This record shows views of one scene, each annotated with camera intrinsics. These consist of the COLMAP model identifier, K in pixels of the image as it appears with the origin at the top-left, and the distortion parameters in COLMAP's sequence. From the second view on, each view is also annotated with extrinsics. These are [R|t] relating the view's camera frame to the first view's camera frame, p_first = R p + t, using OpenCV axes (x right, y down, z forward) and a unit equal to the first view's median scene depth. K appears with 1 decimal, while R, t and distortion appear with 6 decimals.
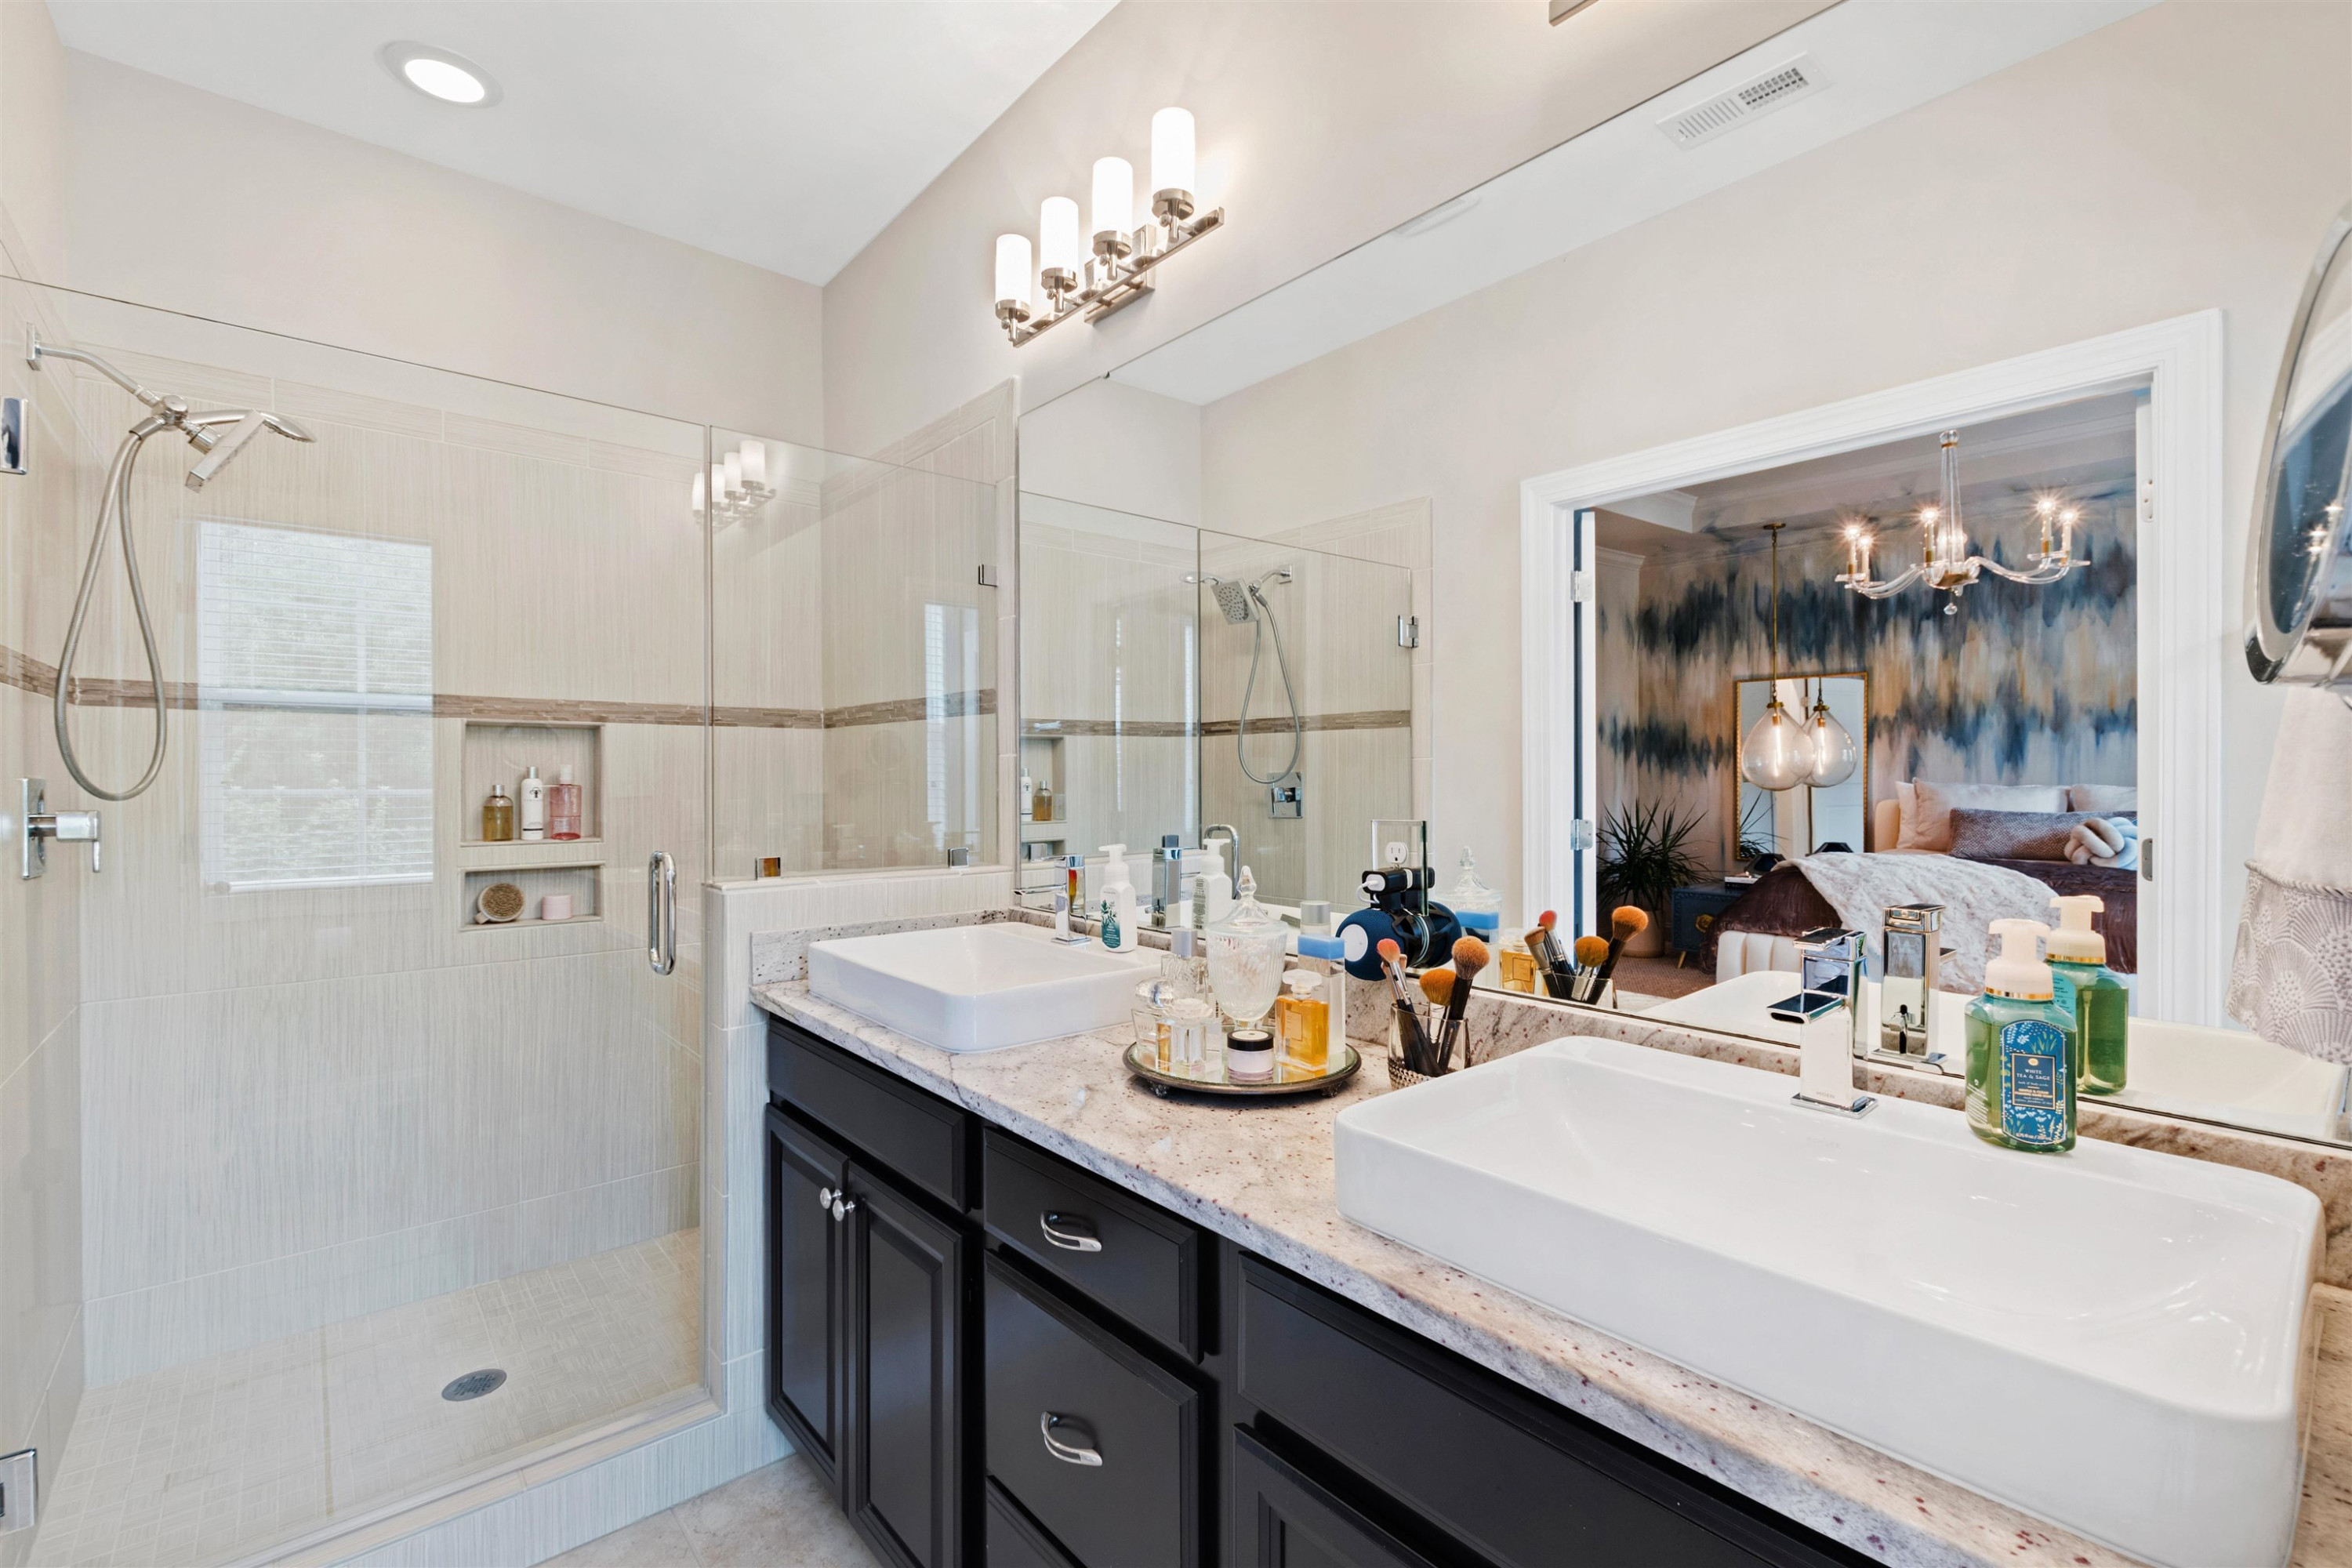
lens RADIAL K [[1033.2, 0, 1189.7], [0, 1033.2, 778.2], [0, 0, 1]] dist [-0.004448, -0.002400]
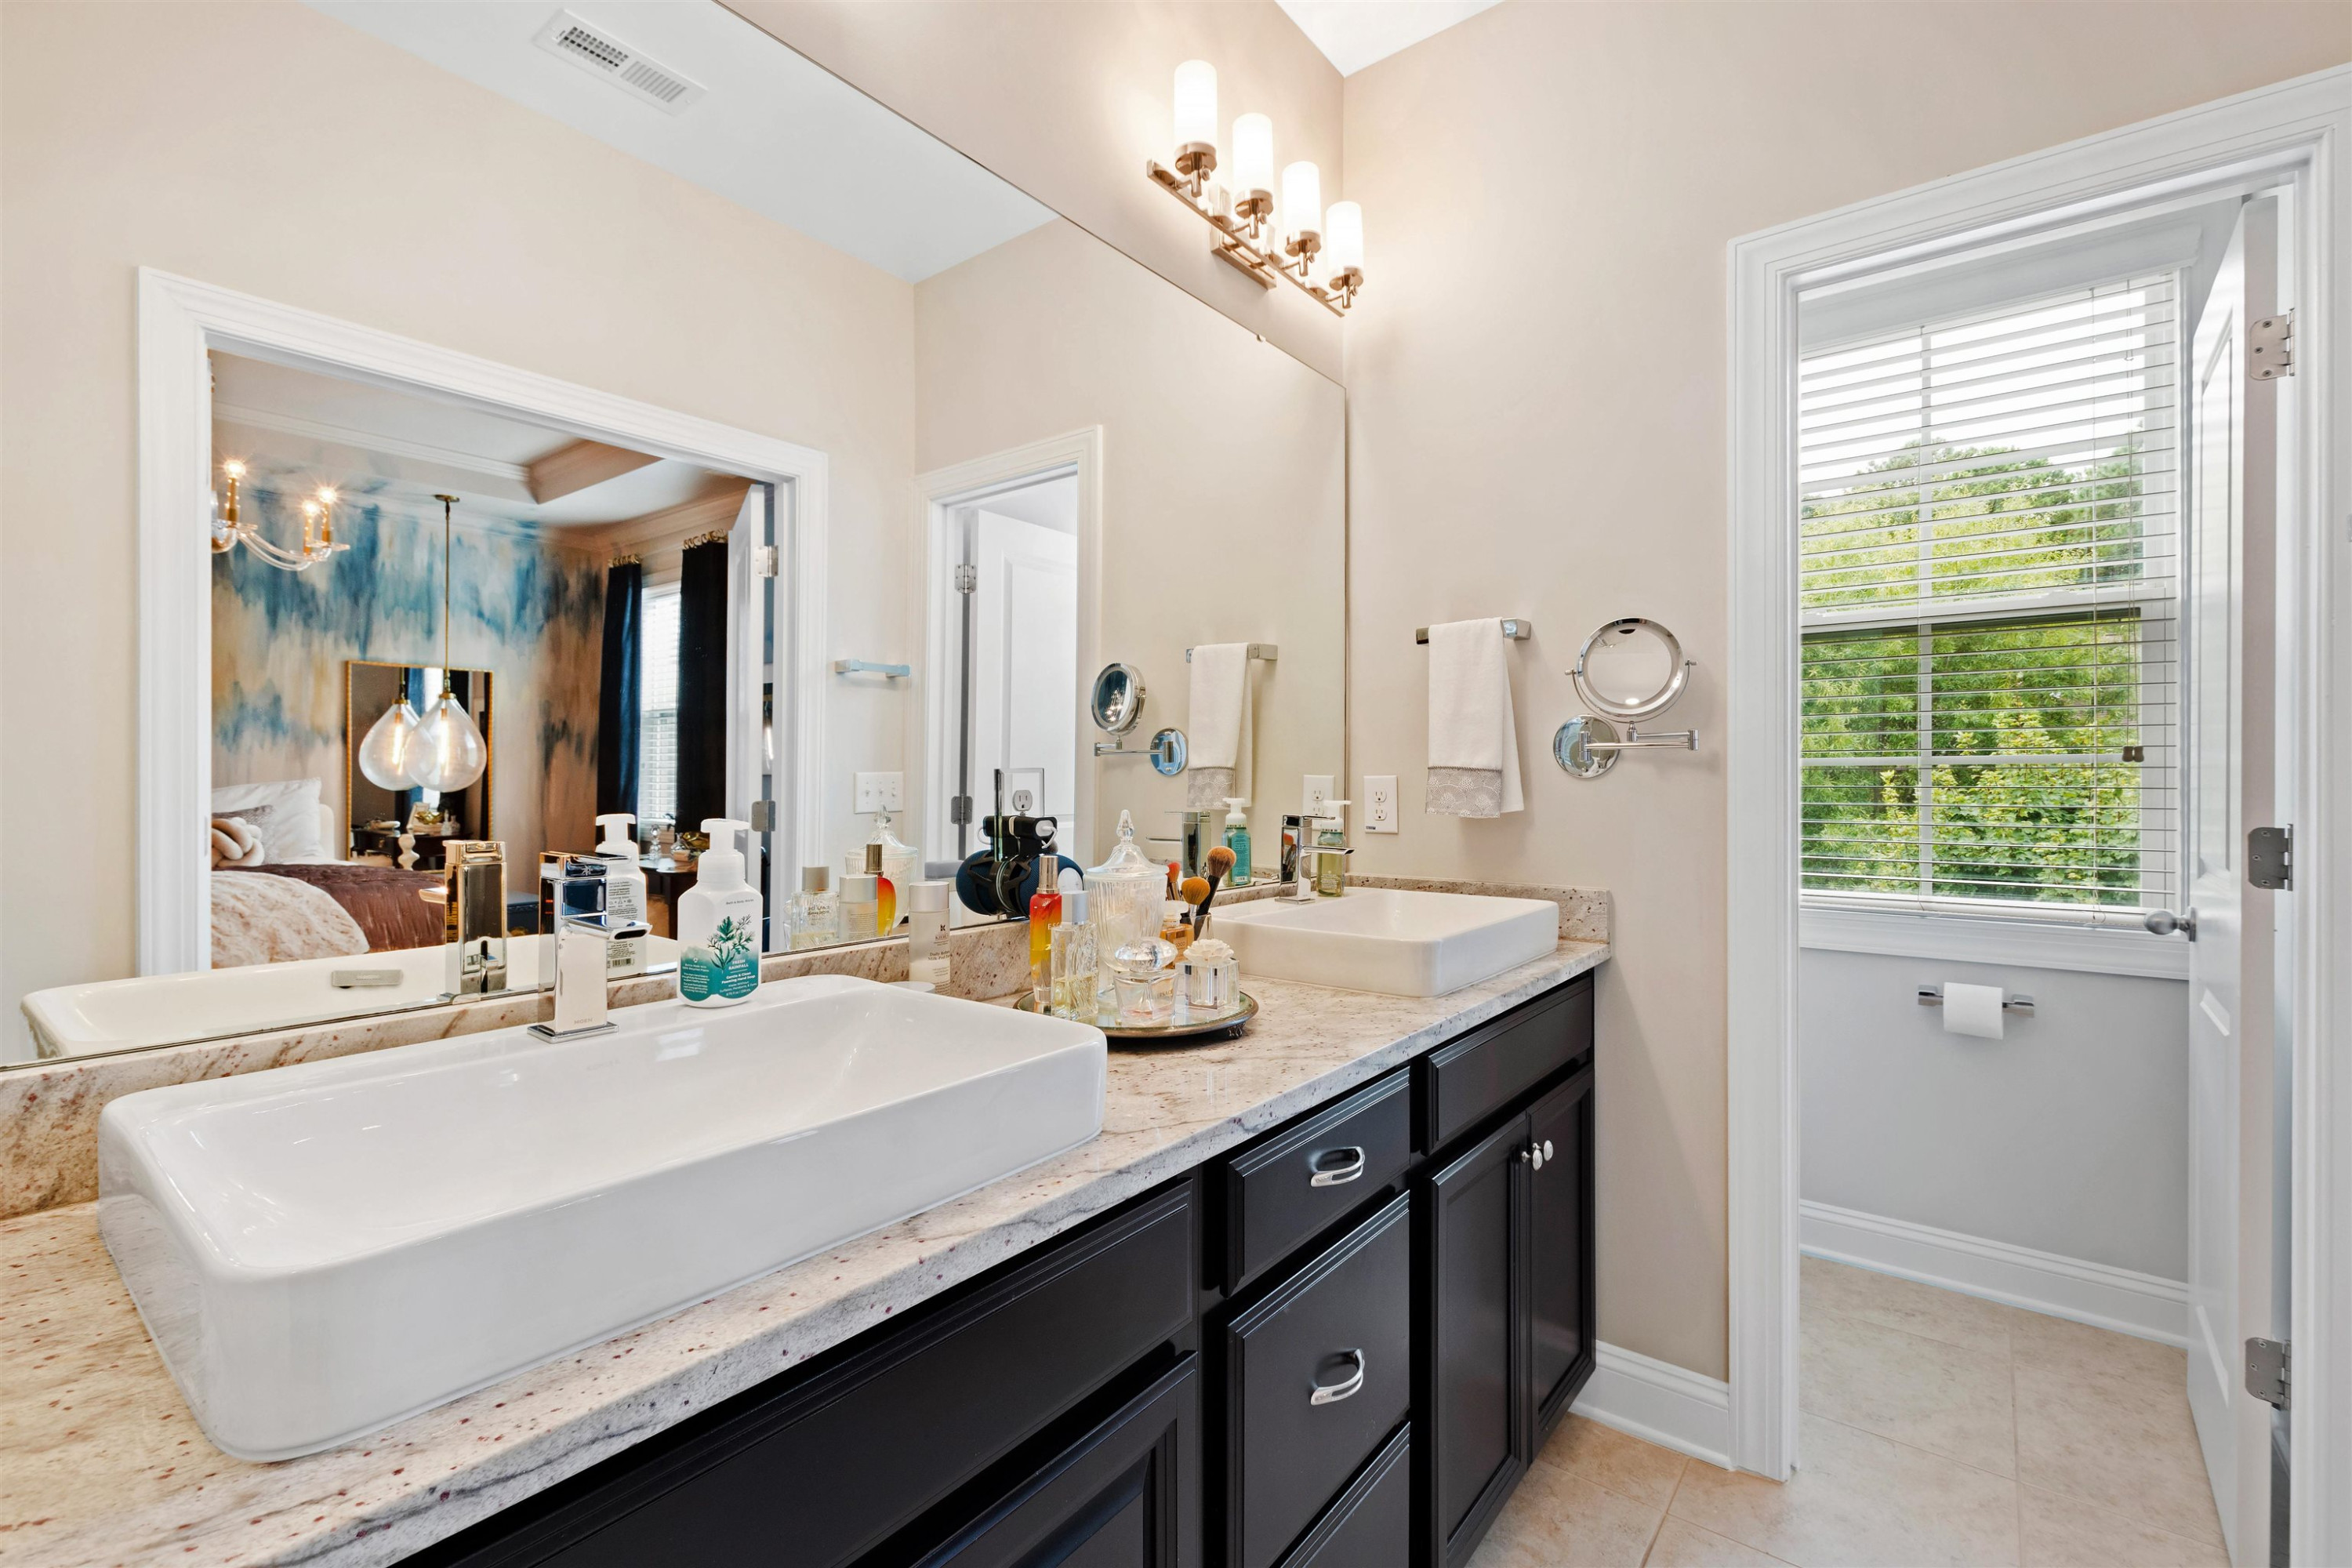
lens RADIAL K [[1033.2, 0, 1187.8], [0, 1033.2, 785.7], [0, 0, 1]] dist [-0.004448, -0.002400]
pose [[-0.208599, 0.003624, 0.977994, -0.469614], [0.011074, 0.999938, -0.001343, 0.035861], [-0.977938, 0.010551, -0.208627, 0.606981]]
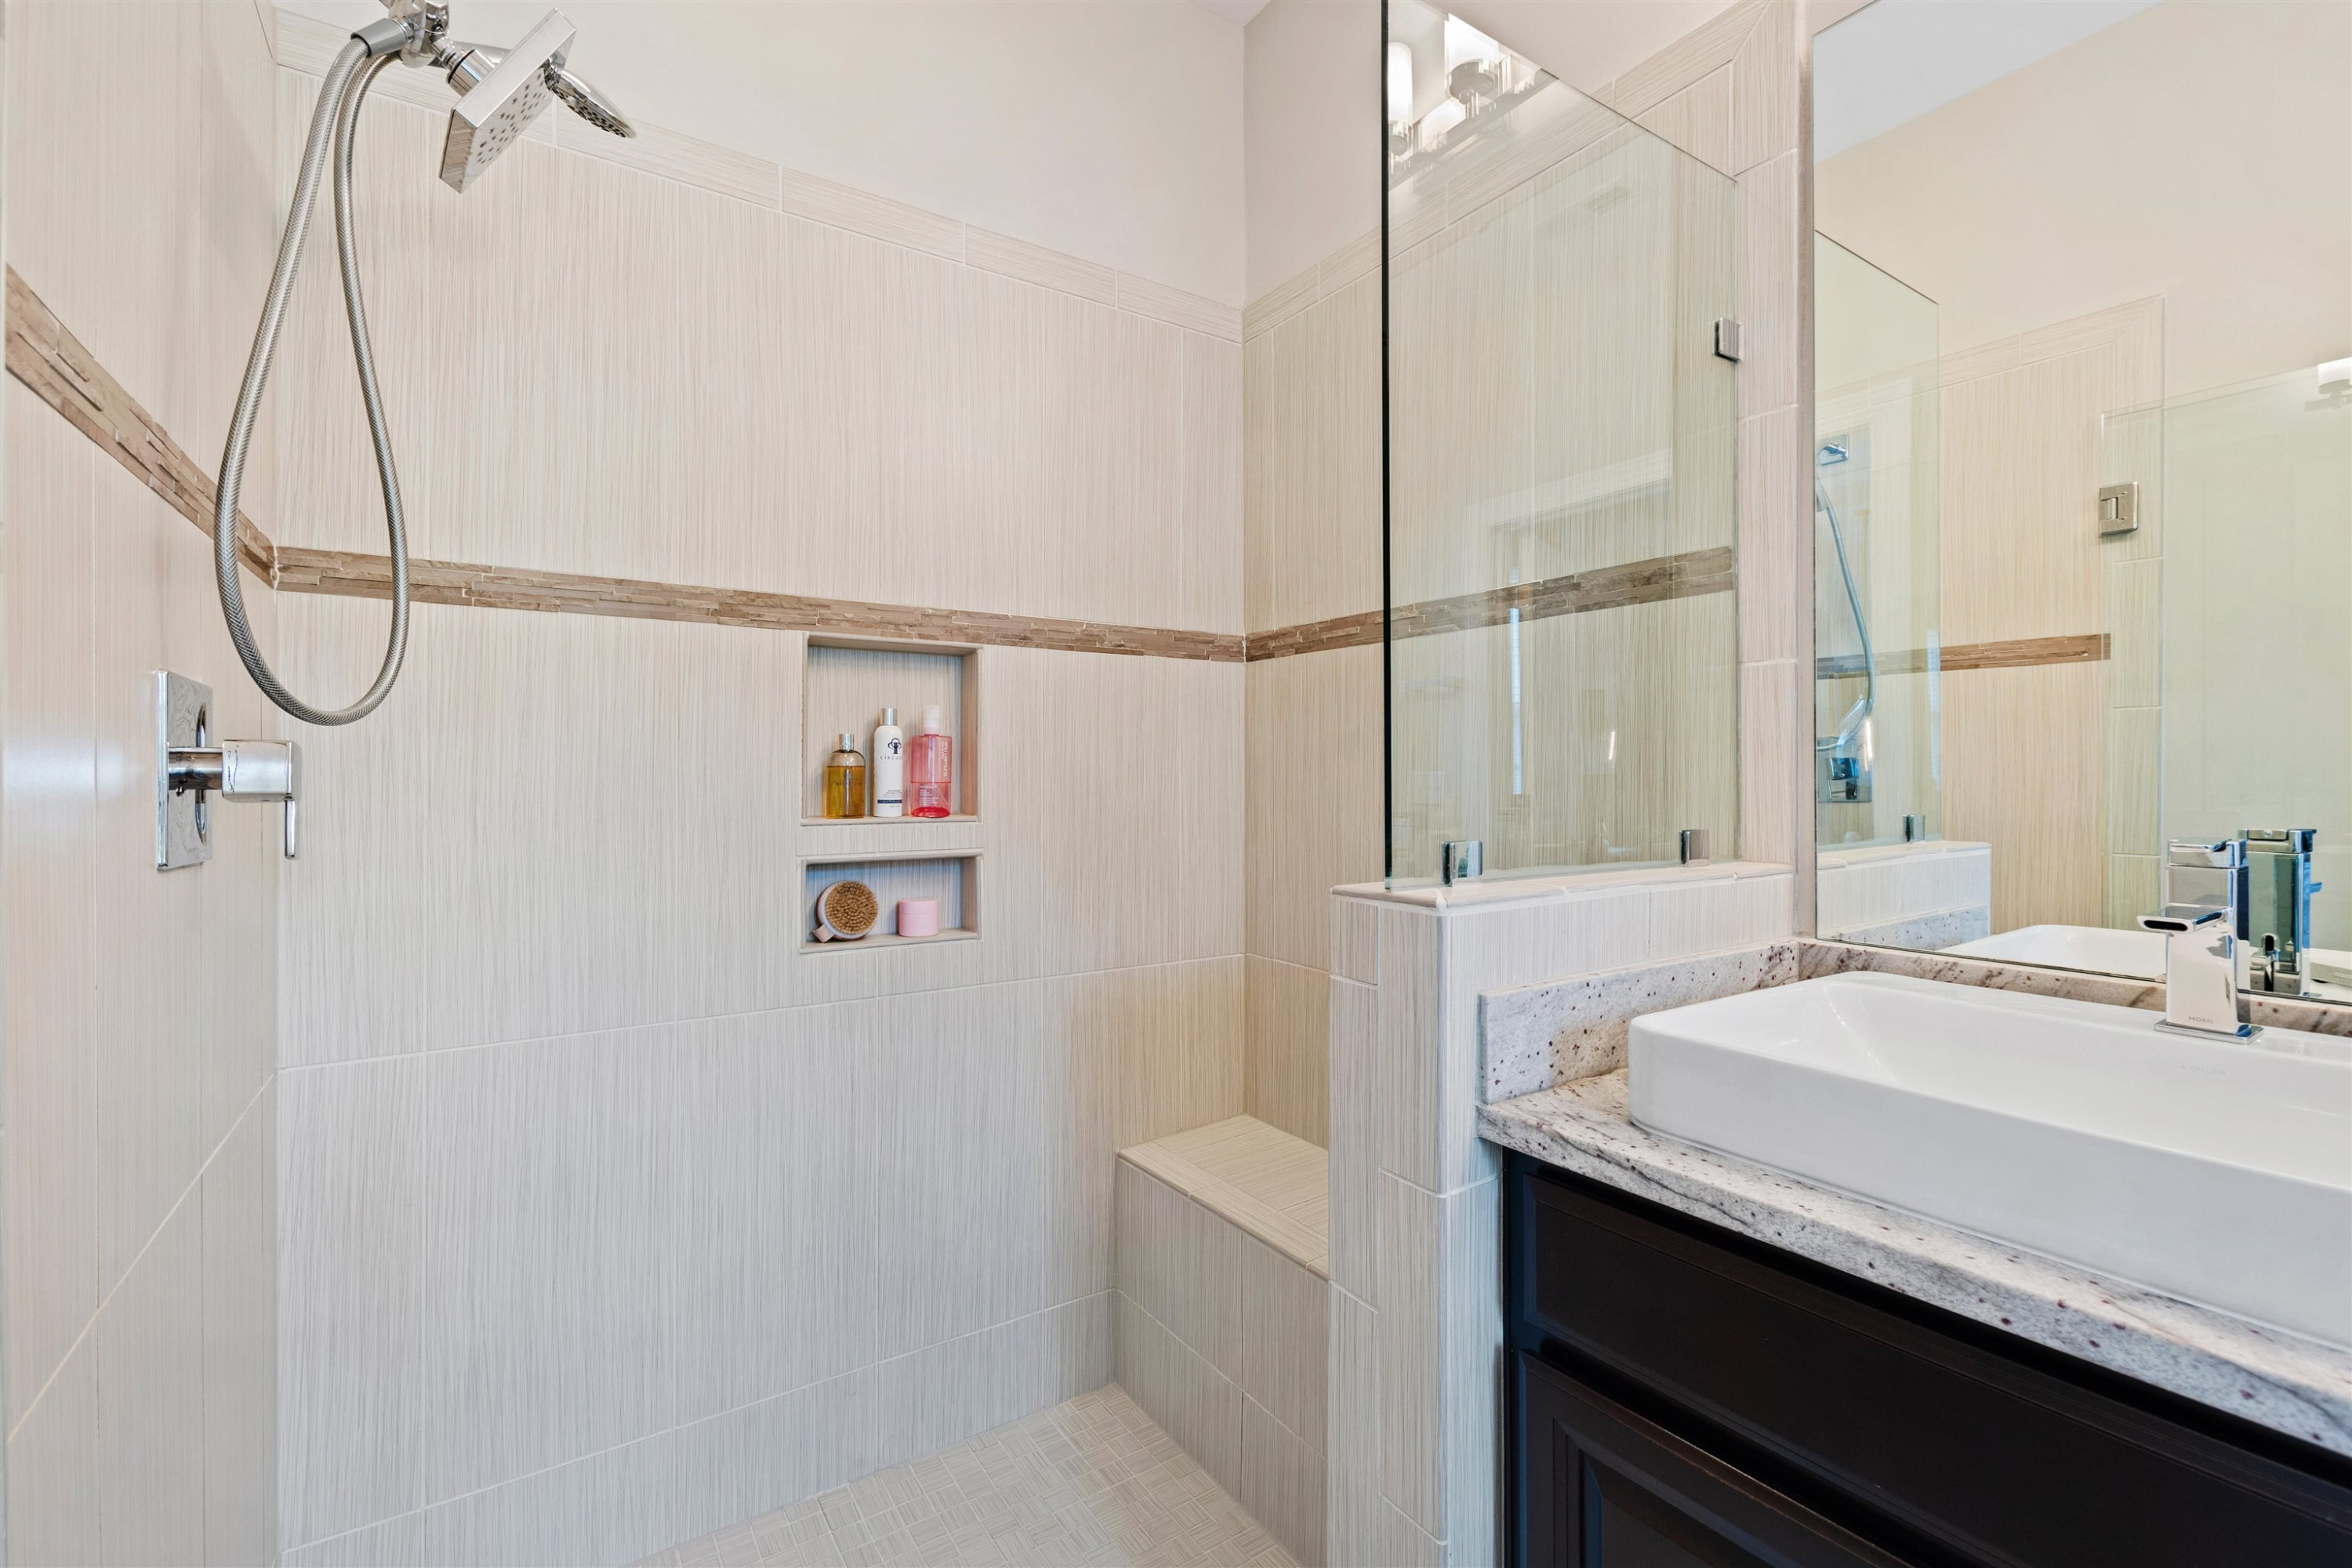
lens RADIAL K [[1033.2, 0, 1173.7], [0, 1033.2, 773.2], [0, 0, 1]] dist [-0.004448, -0.002400]
pose [[0.990971, 0.000443, -0.134079, -0.372103], [-0.001079, 0.999989, -0.004671, 0.035059], [0.134076, 0.004774, 0.990960, 0.366877]]
